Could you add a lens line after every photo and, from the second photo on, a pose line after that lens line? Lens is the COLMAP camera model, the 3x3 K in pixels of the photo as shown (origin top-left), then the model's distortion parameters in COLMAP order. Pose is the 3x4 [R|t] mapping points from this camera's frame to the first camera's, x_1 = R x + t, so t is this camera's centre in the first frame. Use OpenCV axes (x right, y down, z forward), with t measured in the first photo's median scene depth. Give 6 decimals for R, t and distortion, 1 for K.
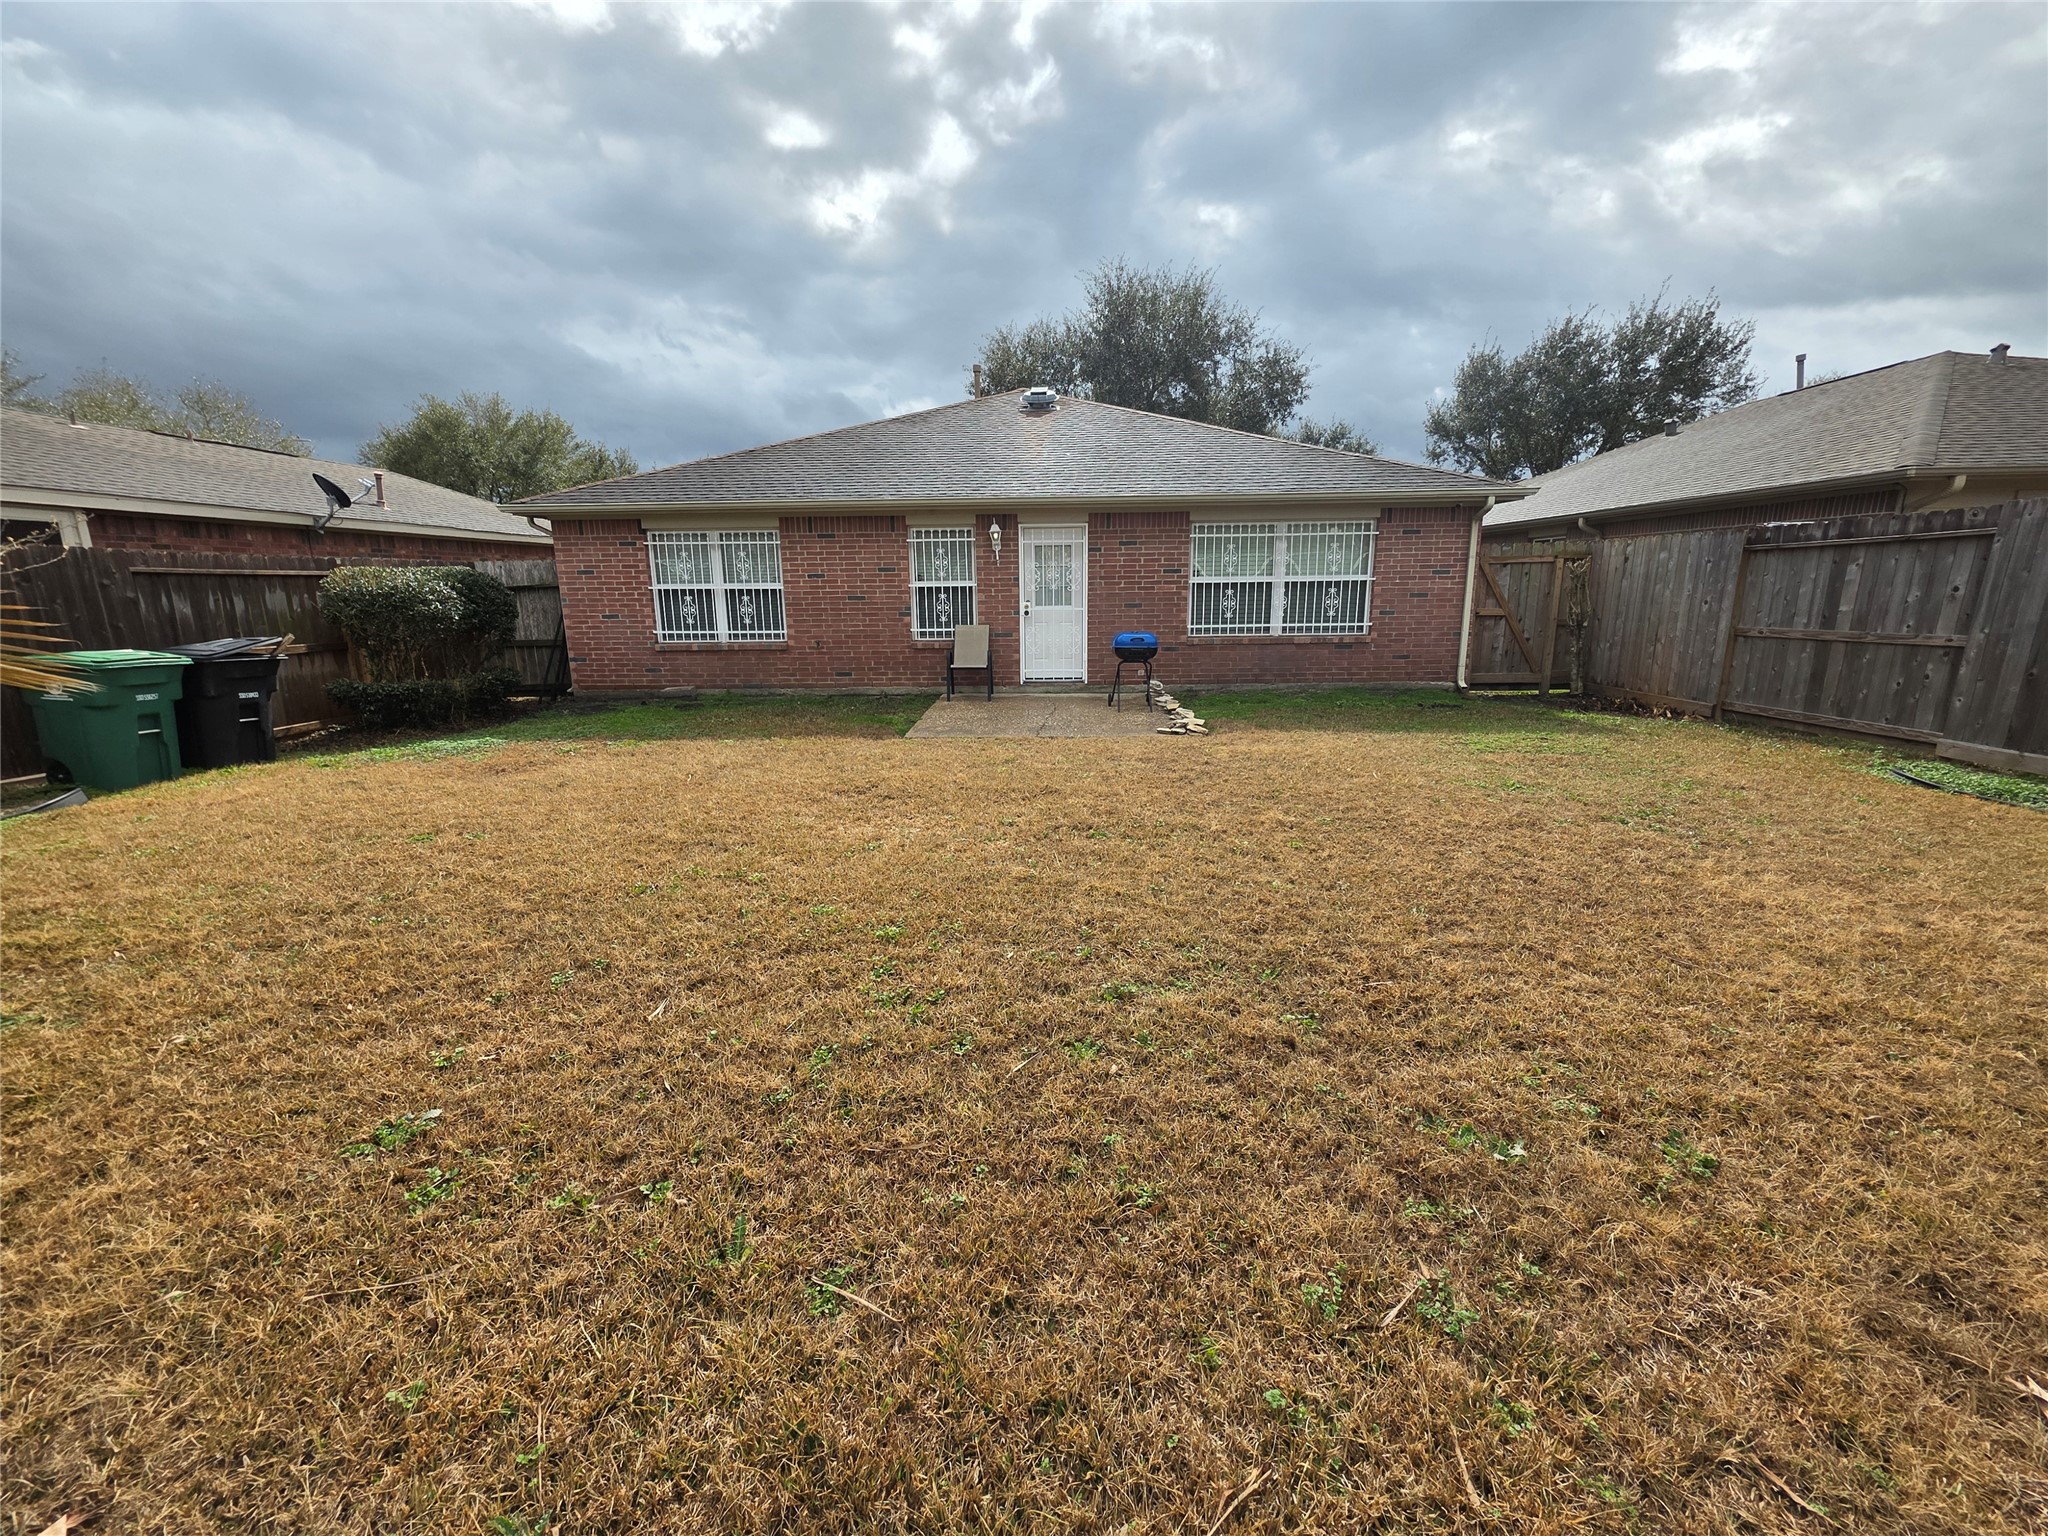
lens RADIAL K [[813.3, 0, 1030.8], [0, 813.3, 757.2], [0, 0, 1]] dist [0.000941, 0.001998]
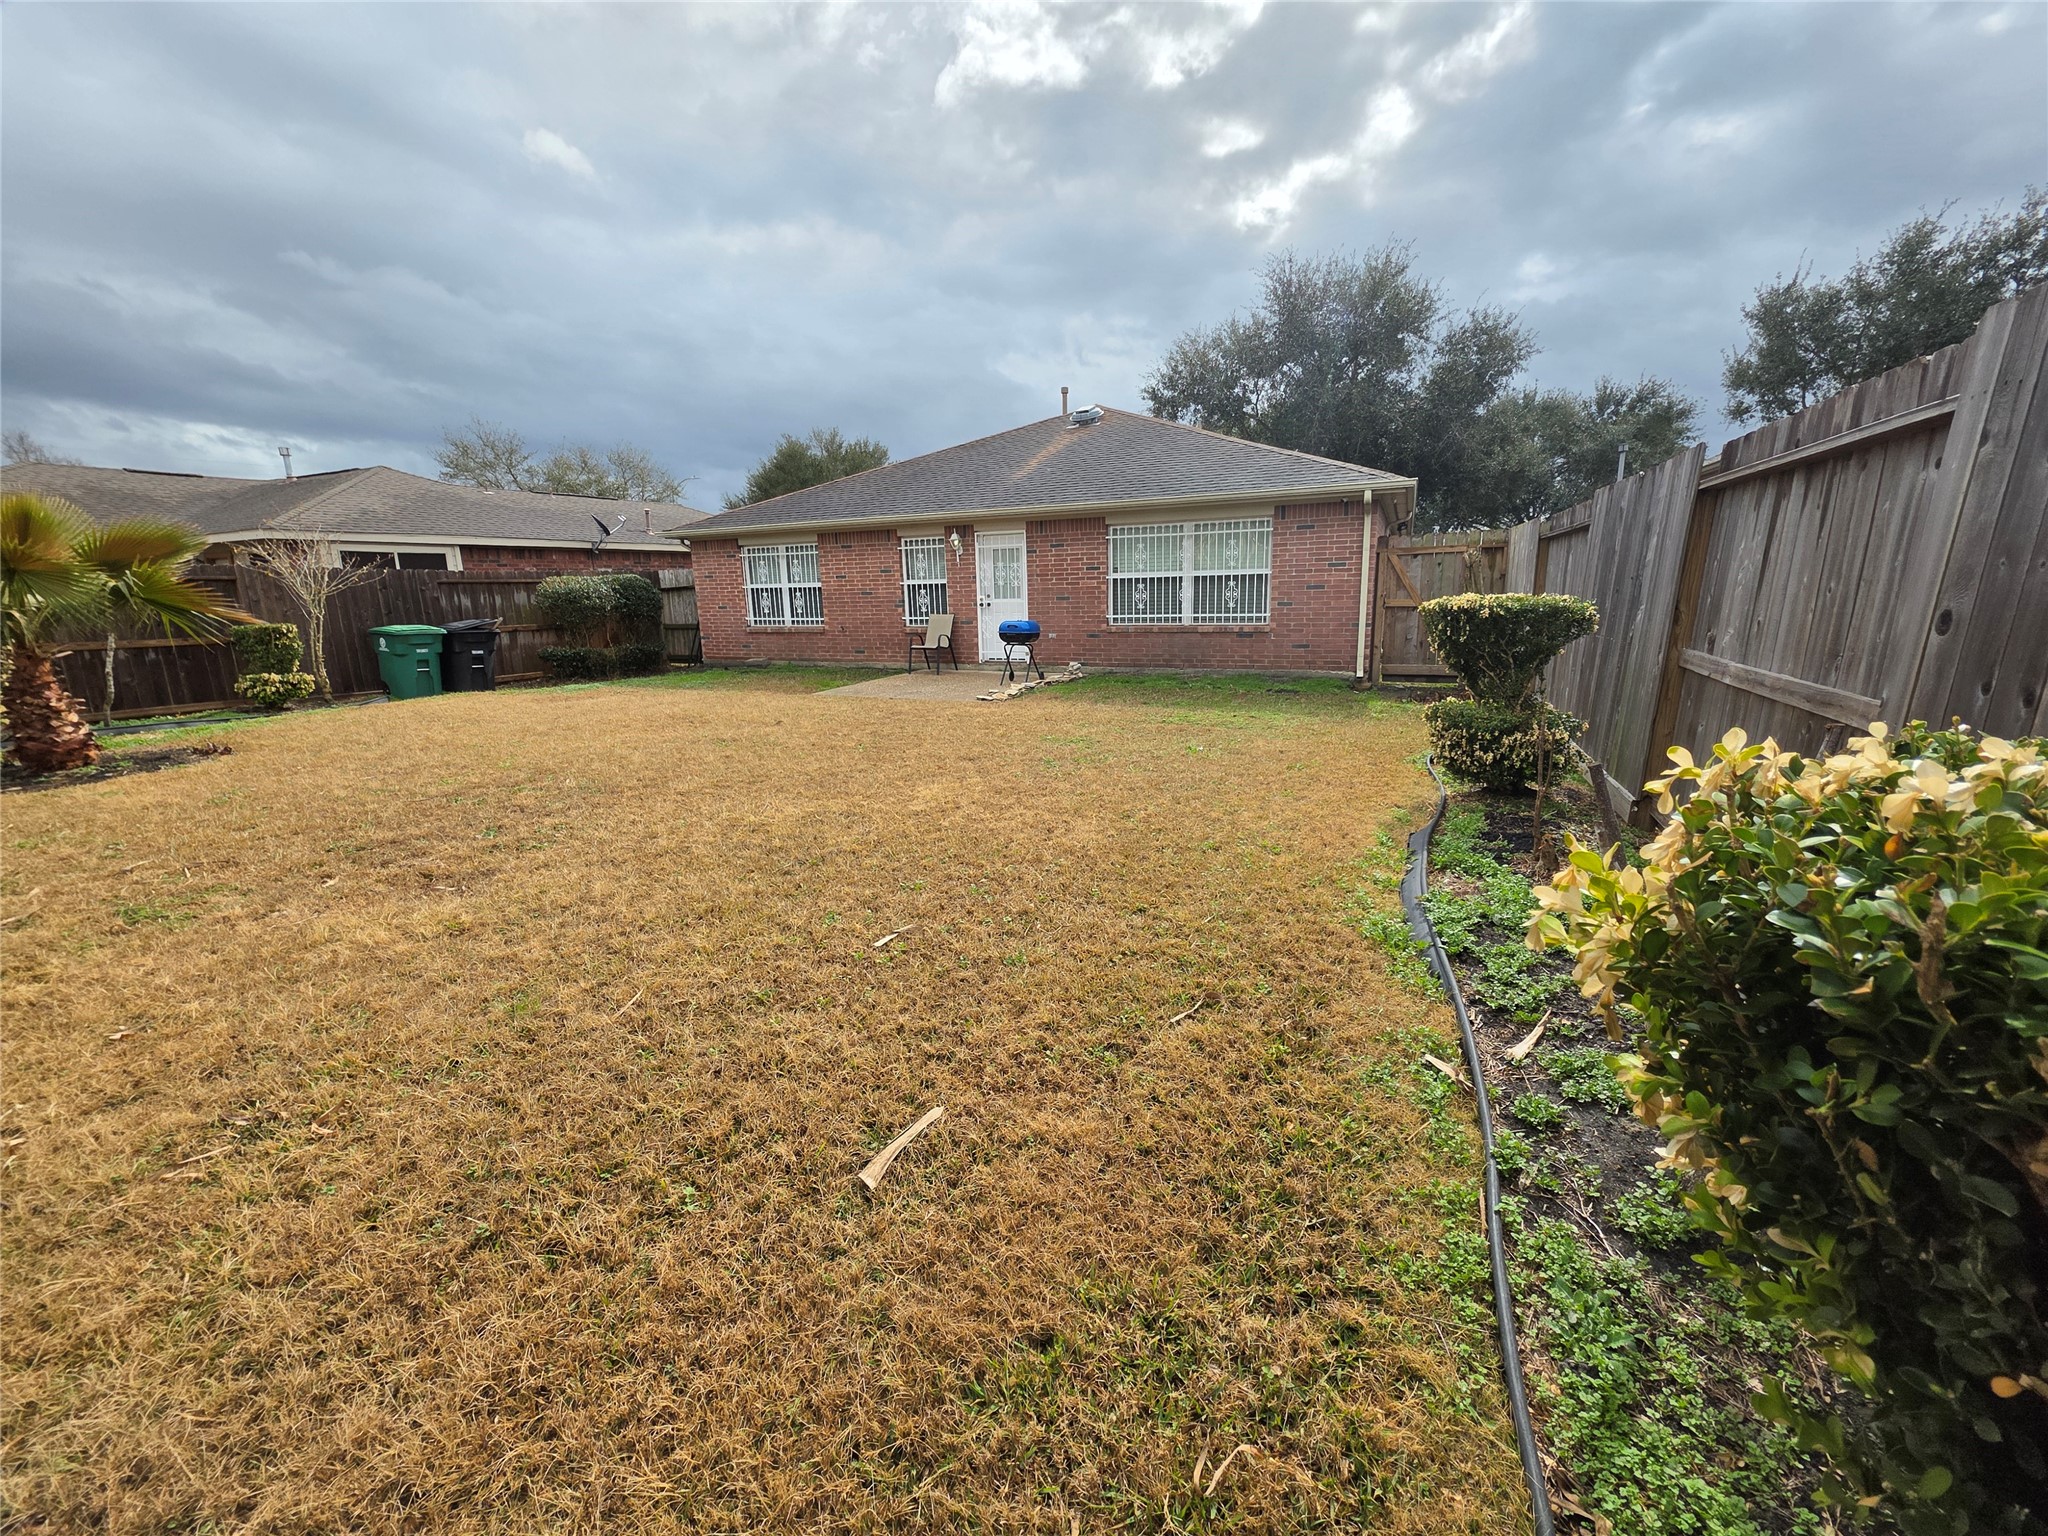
lens RADIAL K [[815.6, 0, 1023.6], [0, 815.6, 751.8], [0, 0, 1]] dist [0.000204, -0.000005]
pose [[0.917419, 0.069703, -0.391769, 0.551767], [-0.067988, 0.997519, 0.018267, 0.017246], [0.392070, 0.009878, 0.919882, -0.104677]]
